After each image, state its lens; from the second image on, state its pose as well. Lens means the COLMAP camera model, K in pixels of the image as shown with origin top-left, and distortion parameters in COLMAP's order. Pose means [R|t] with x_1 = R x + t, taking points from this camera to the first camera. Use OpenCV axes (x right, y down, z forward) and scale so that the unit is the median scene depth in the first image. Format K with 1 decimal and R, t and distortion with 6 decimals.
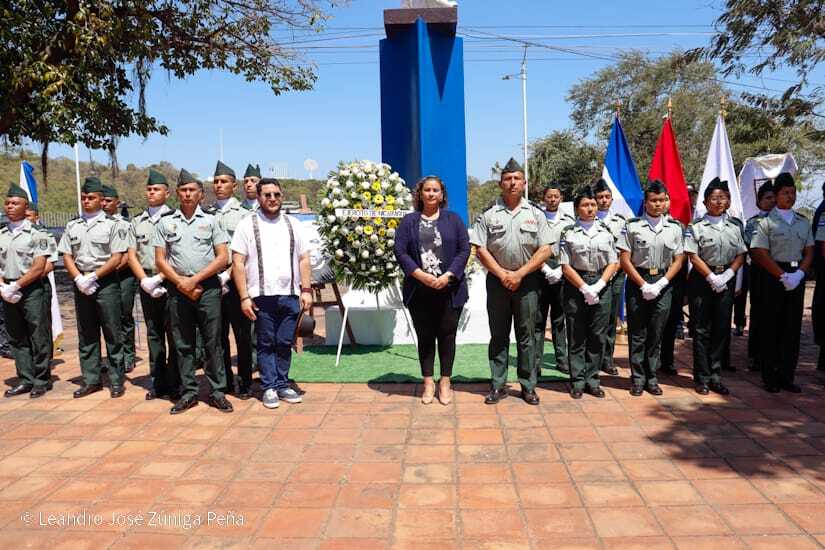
lens RADIAL K [[673.3, 0, 412.5], [0, 673.3, 275.0], [0, 0, 1]] dist [-0.179296, 0.166171]
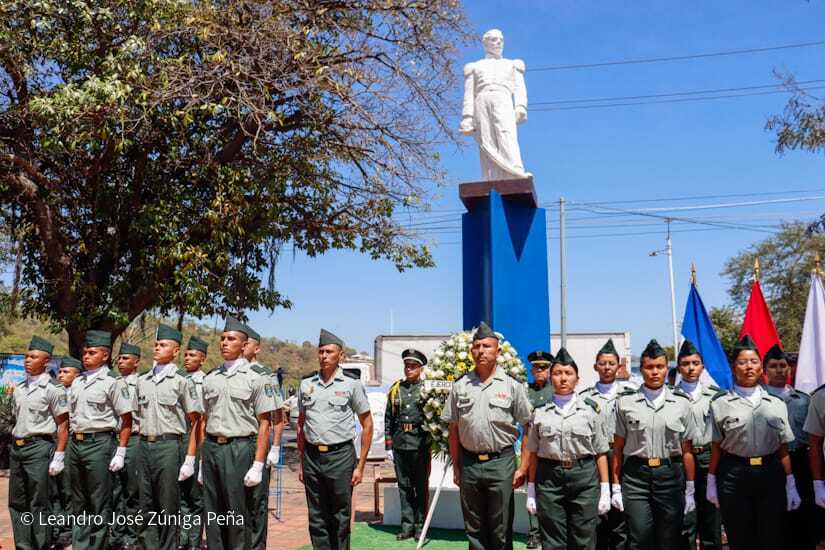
lens RADIAL K [[673.3, 0, 412.5], [0, 673.3, 275.0], [0, 0, 1]] dist [-0.179296, 0.166171]
pose [[0.970344, -0.018200, -0.241042, 0.131937], [-0.046163, 0.964857, -0.258689, 0.004108], [0.237279, 0.262144, 0.935403, 0.046807]]
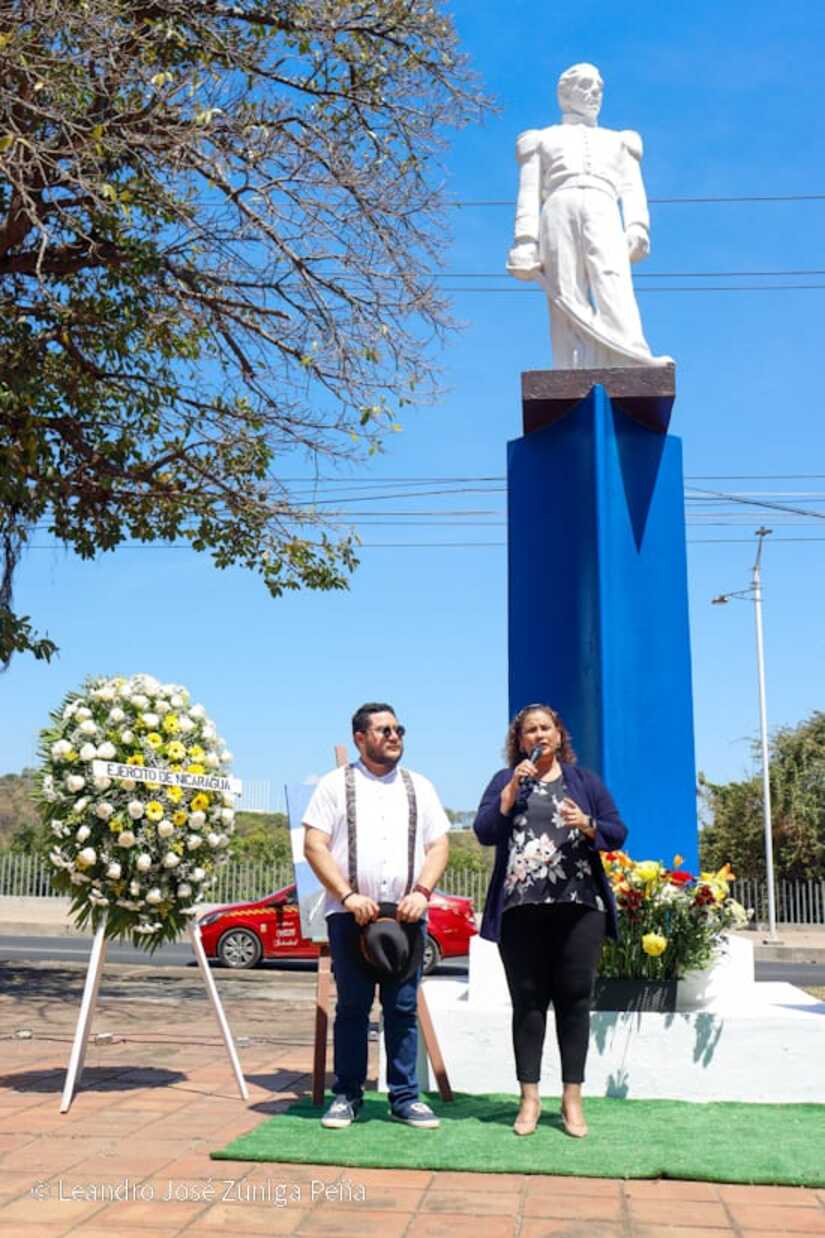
lens RADIAL K [[1327.5, 0, 408.0], [0, 1327.5, 604.6], [0, 0, 1]] dist [-0.047242, 0.027465]
pose [[0.996447, 0.013966, -0.083054, -0.043093], [-0.038017, 0.954557, -0.295595, 0.053319], [0.075152, 0.297702, 0.951696, 0.108877]]
